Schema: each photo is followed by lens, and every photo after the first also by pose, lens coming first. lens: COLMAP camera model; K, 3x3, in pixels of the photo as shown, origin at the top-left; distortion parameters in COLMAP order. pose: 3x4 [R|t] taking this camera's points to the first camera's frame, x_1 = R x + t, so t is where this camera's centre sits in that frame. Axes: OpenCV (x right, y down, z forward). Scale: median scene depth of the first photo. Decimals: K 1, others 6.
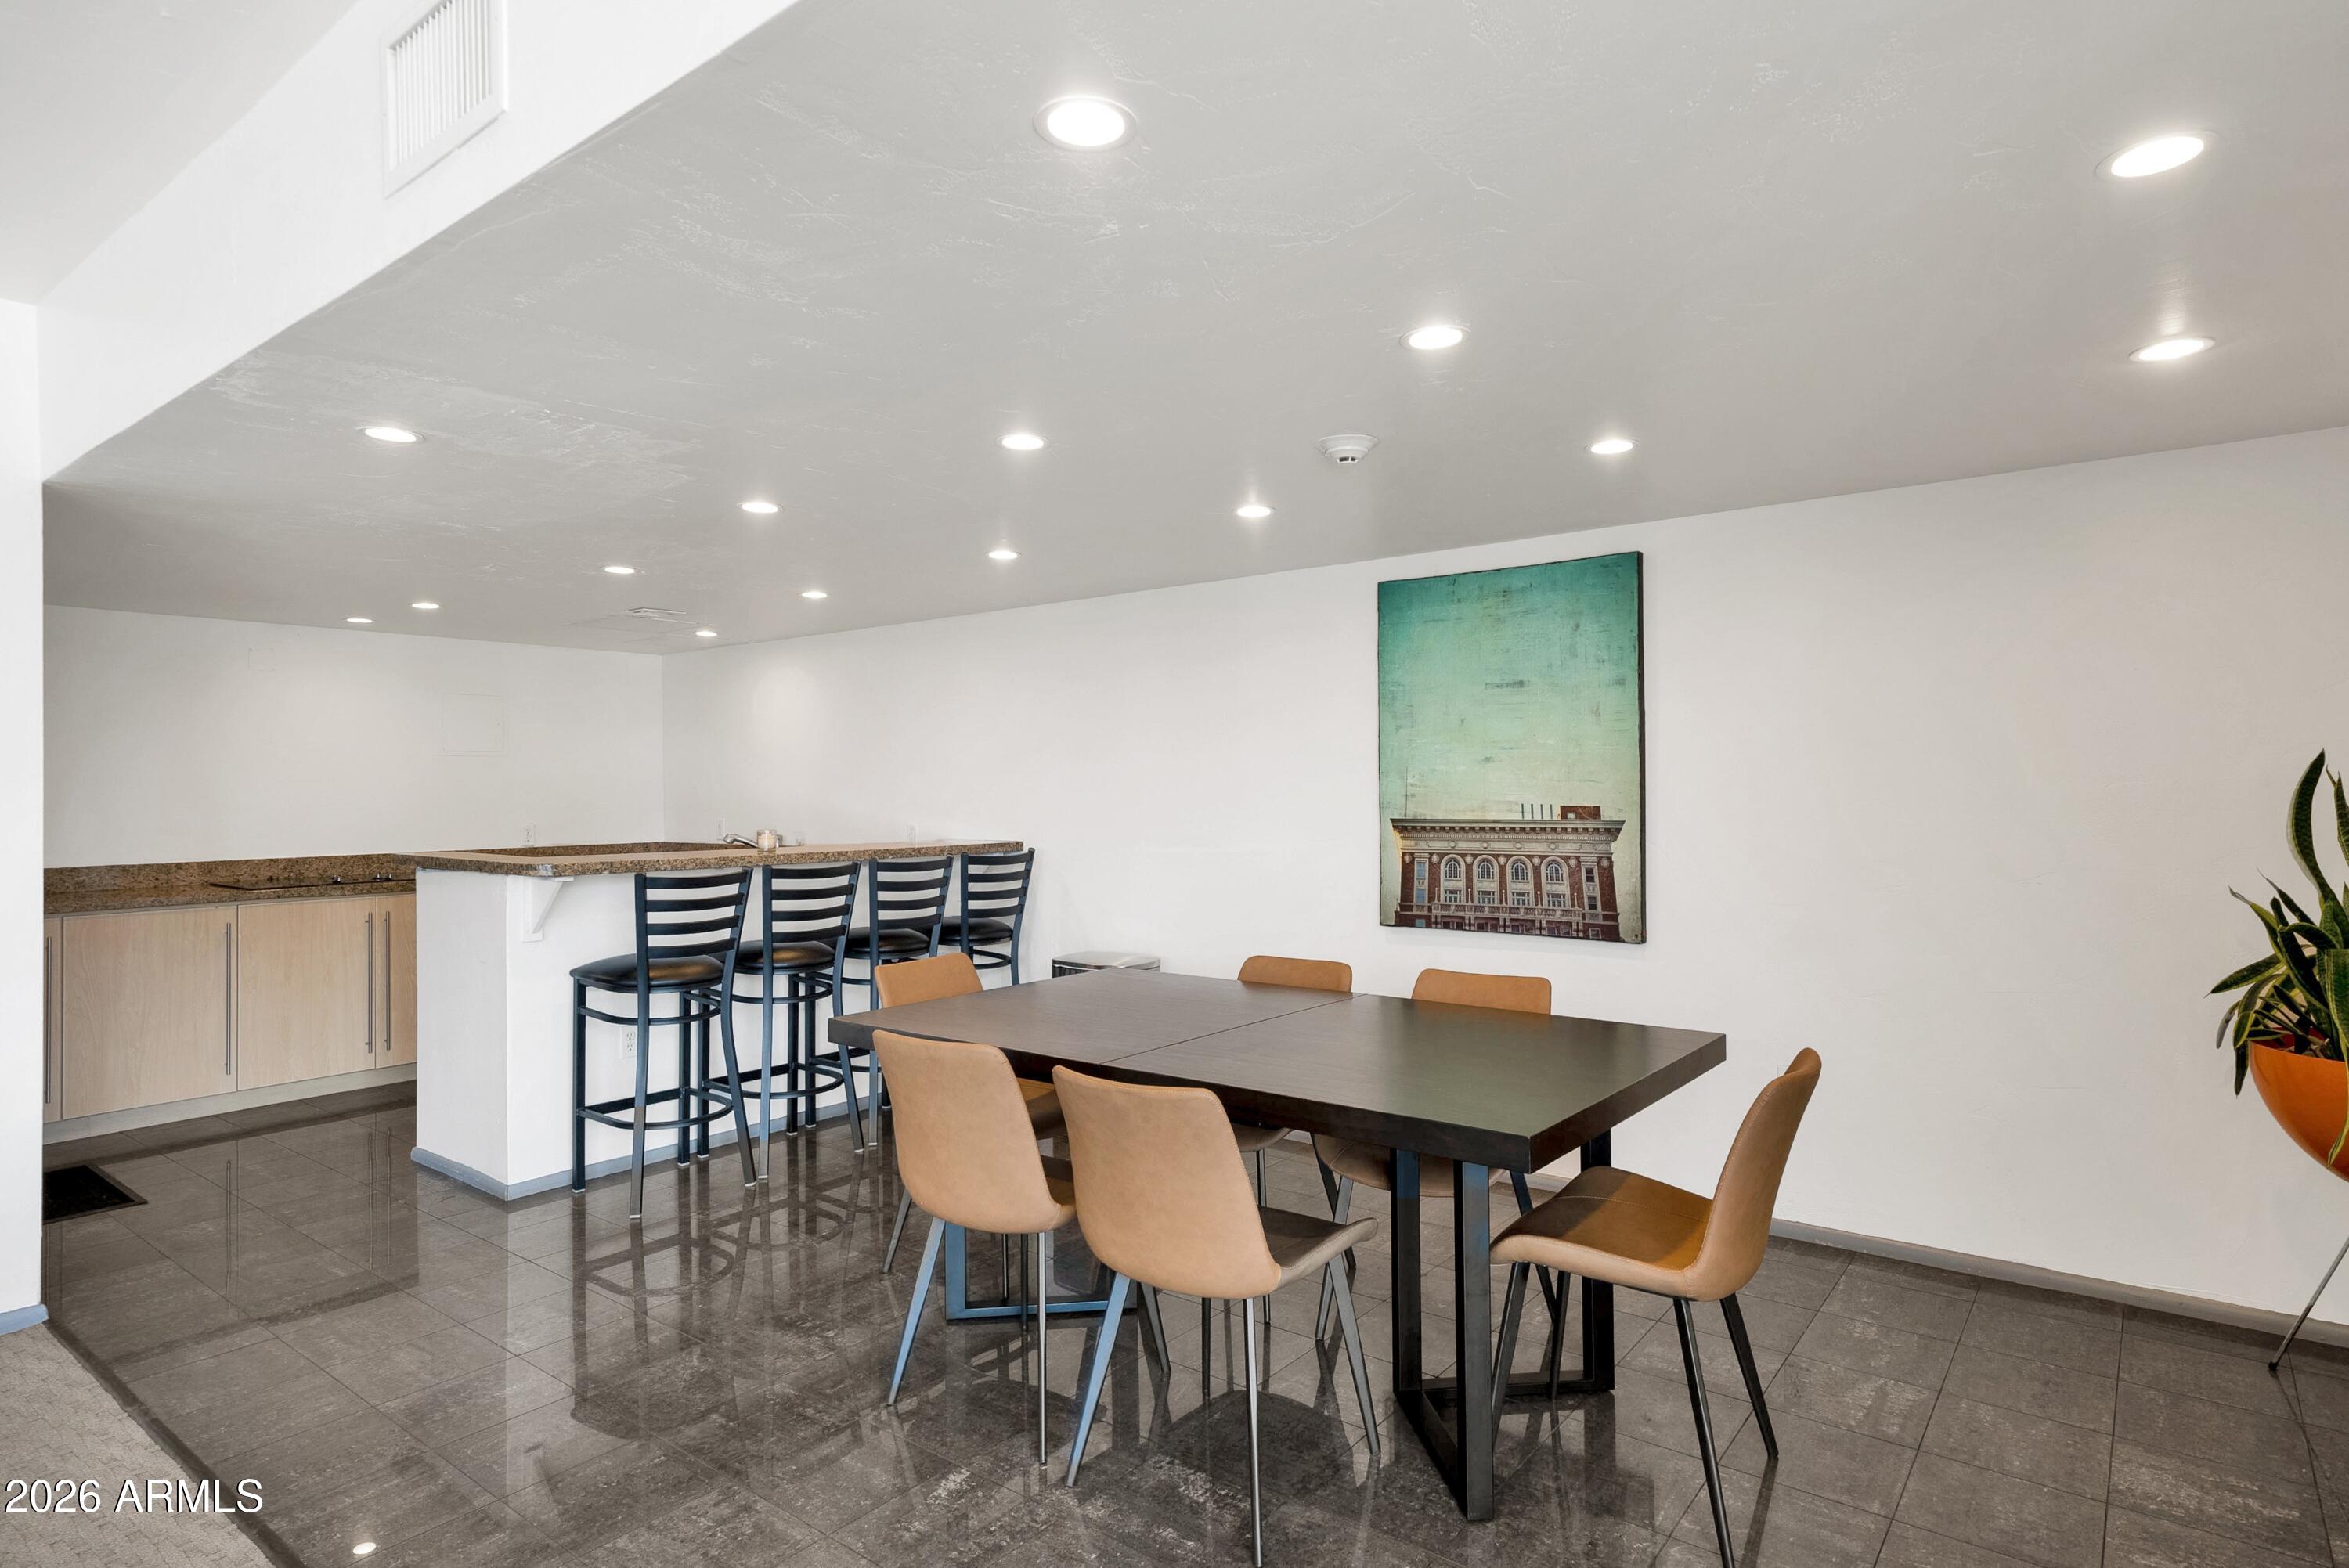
lens RADIAL K [[1265.1, 0, 1194.2], [0, 1265.1, 779.0], [0, 0, 1]] dist [0.015111, 0.000029]
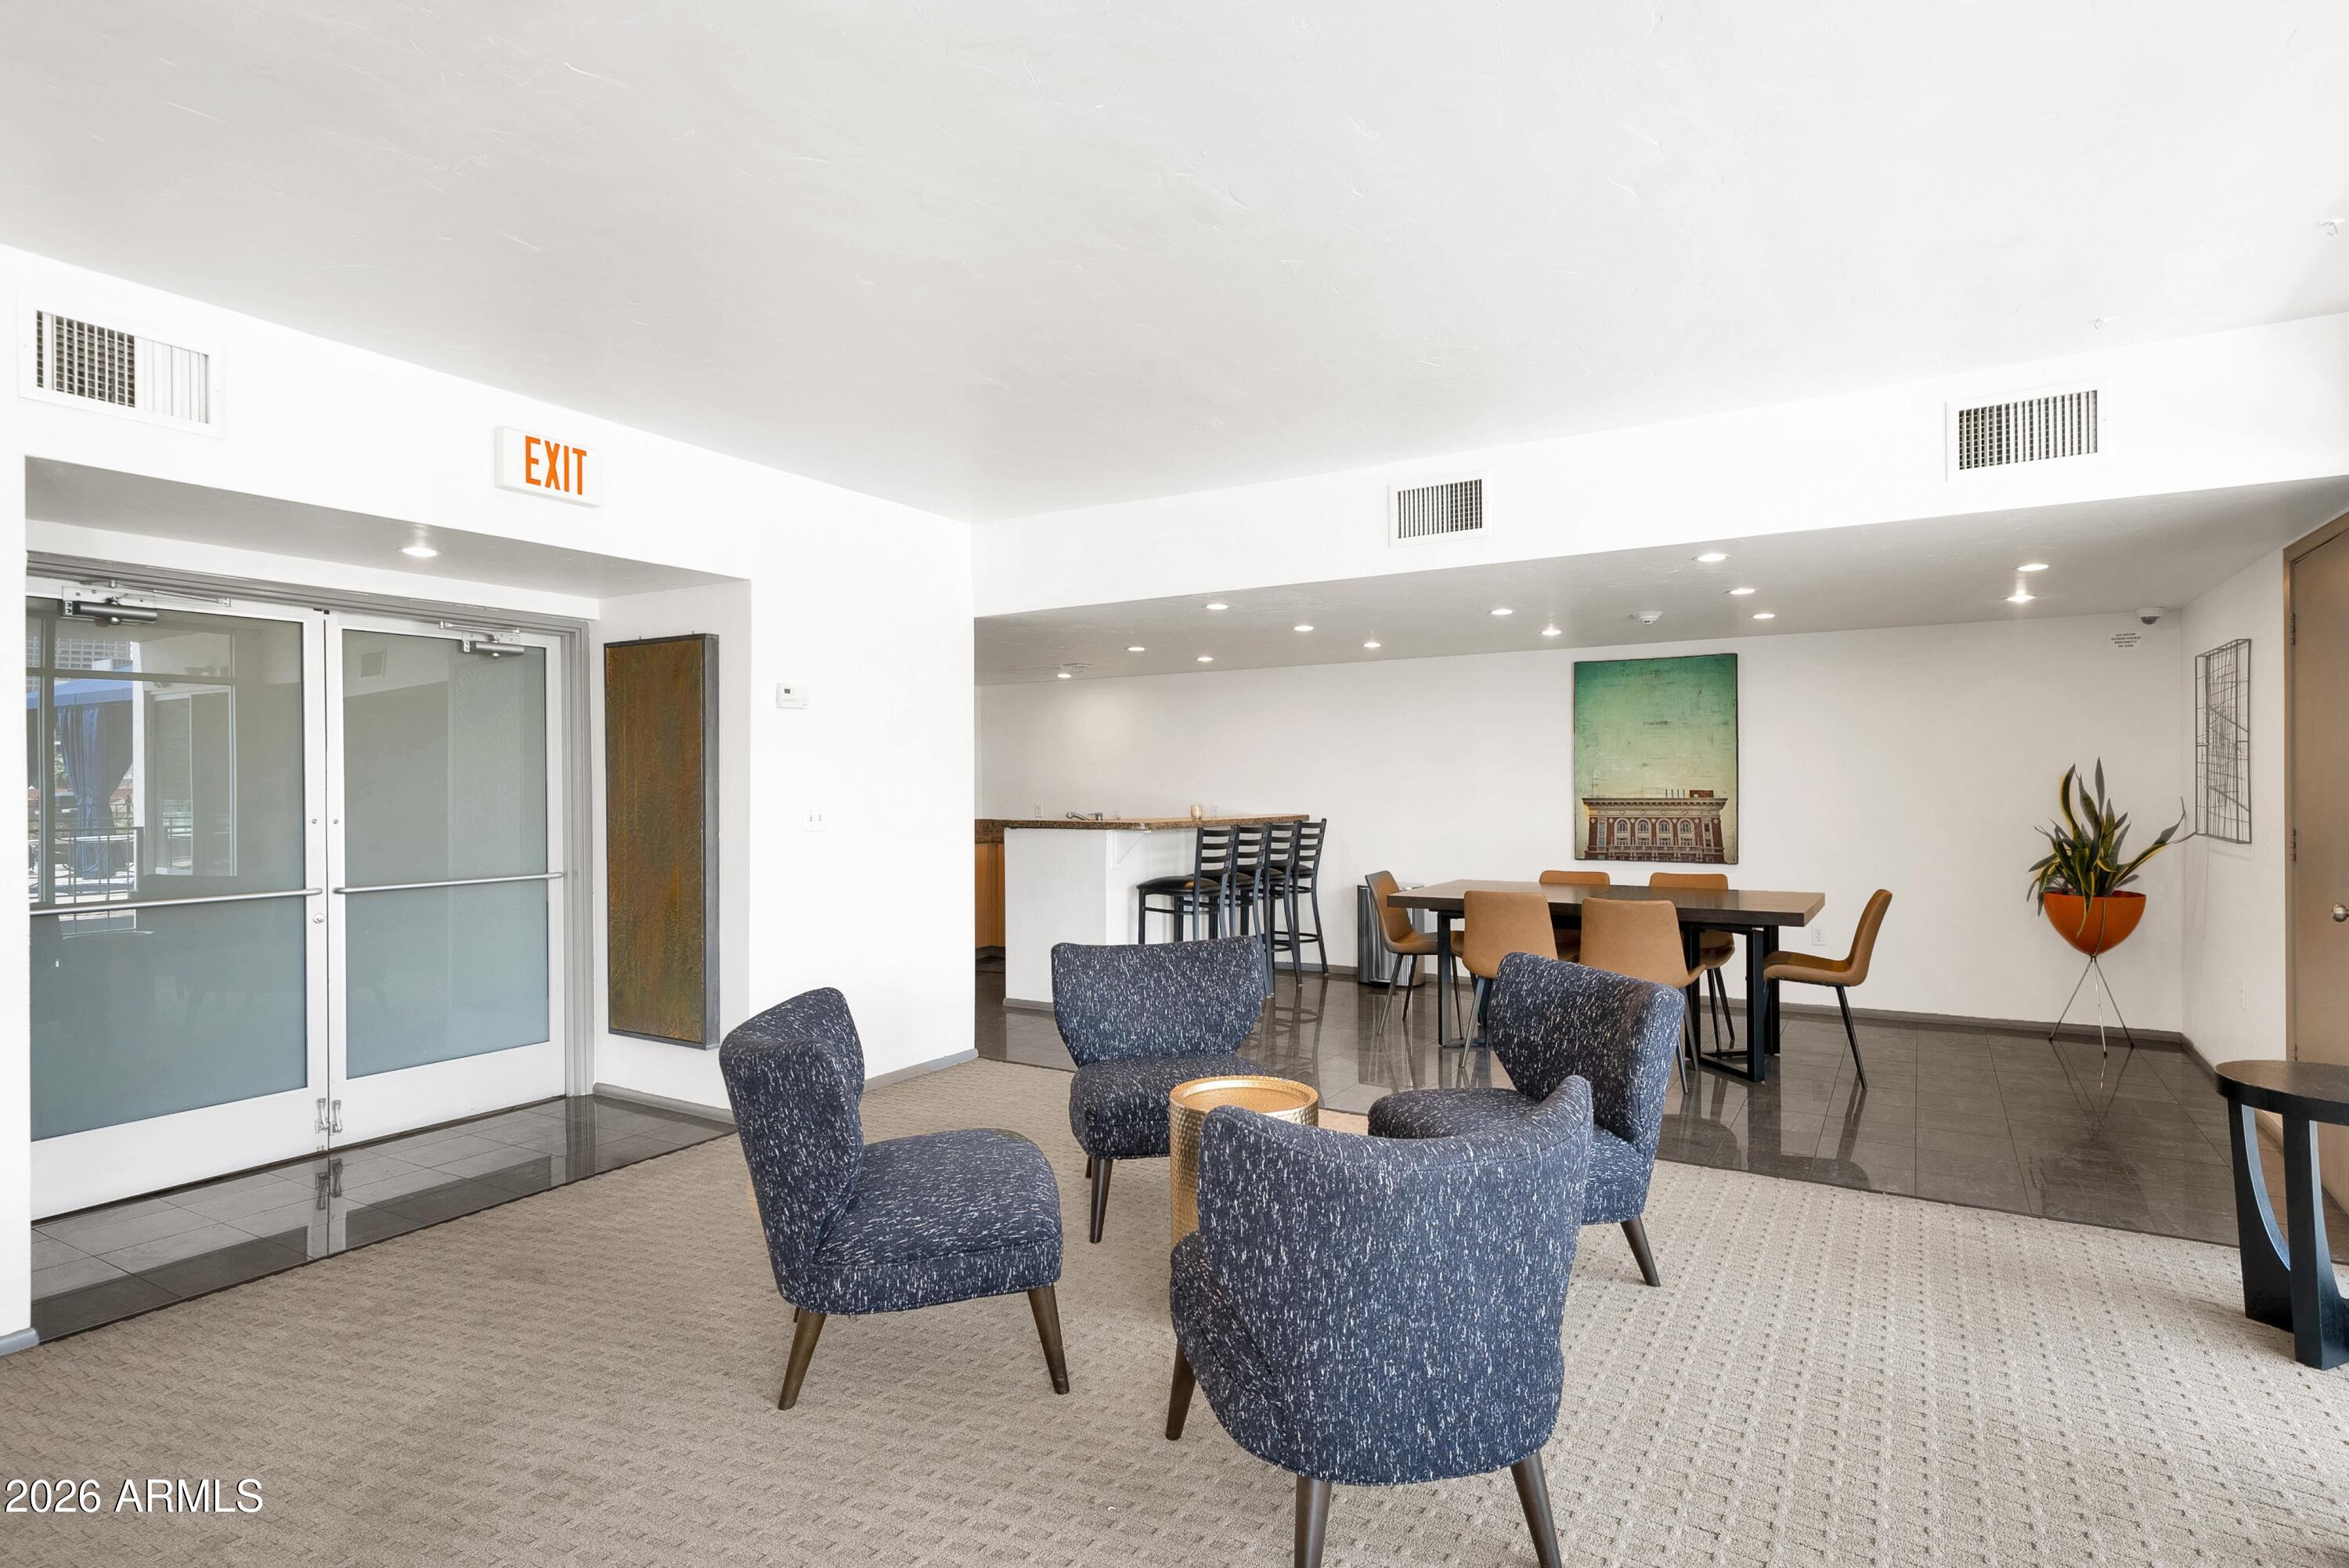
lens RADIAL K [[1265.1, 0, 1154.0], [0, 1265.1, 789.3], [0, 0, 1]] dist [0.015111, 0.000029]
pose [[0.993489, 0.001278, 0.113917, -0.663713], [-0.002270, 0.999961, 0.008581, 0.005604], [-0.113901, -0.008784, 0.993453, -0.704901]]
